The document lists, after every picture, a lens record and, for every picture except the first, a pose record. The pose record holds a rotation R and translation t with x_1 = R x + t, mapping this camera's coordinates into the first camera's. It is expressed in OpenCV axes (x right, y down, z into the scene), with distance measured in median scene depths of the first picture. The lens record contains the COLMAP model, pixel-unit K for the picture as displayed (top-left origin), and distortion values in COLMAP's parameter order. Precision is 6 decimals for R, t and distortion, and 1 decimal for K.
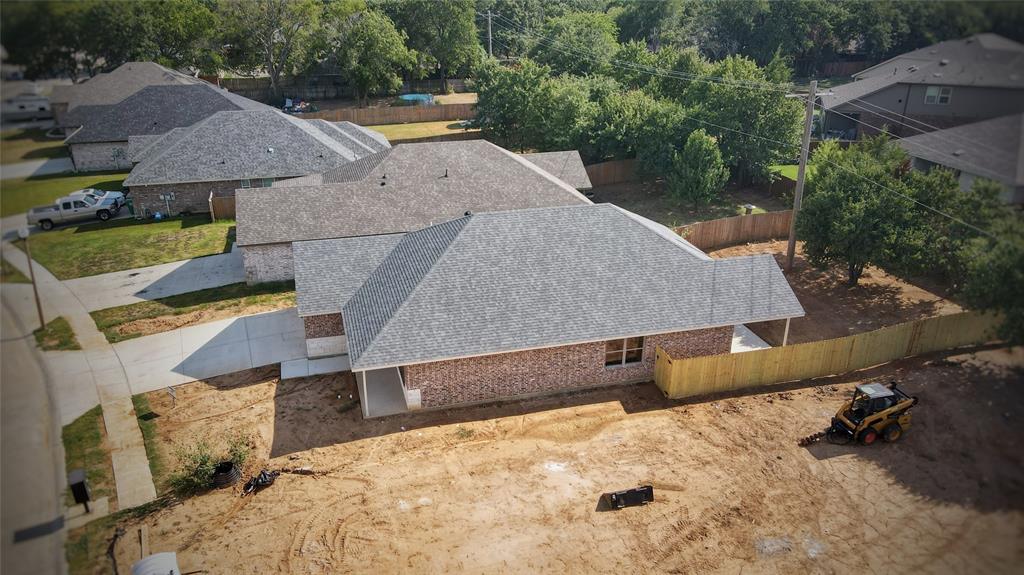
lens RADIAL K [[755.9, 0, 508.0], [0, 755.9, 286.5], [0, 0, 1]] dist [0.009000, 0.022199]
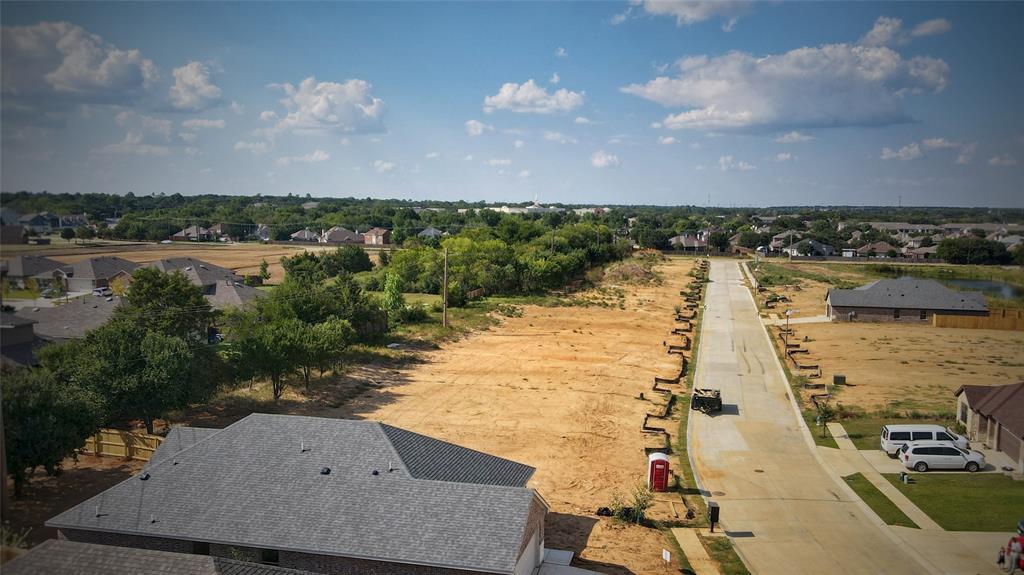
lens RADIAL K [[836.1, 0, 521.0], [0, 836.1, 291.0], [0, 0, 1]] dist [-0.000844, 0.014522]
pose [[-0.878787, -0.059831, 0.473449, -0.814634], [0.173788, 0.883859, 0.434271, -0.784118], [-0.444445, 0.463911, -0.766326, 1.857702]]
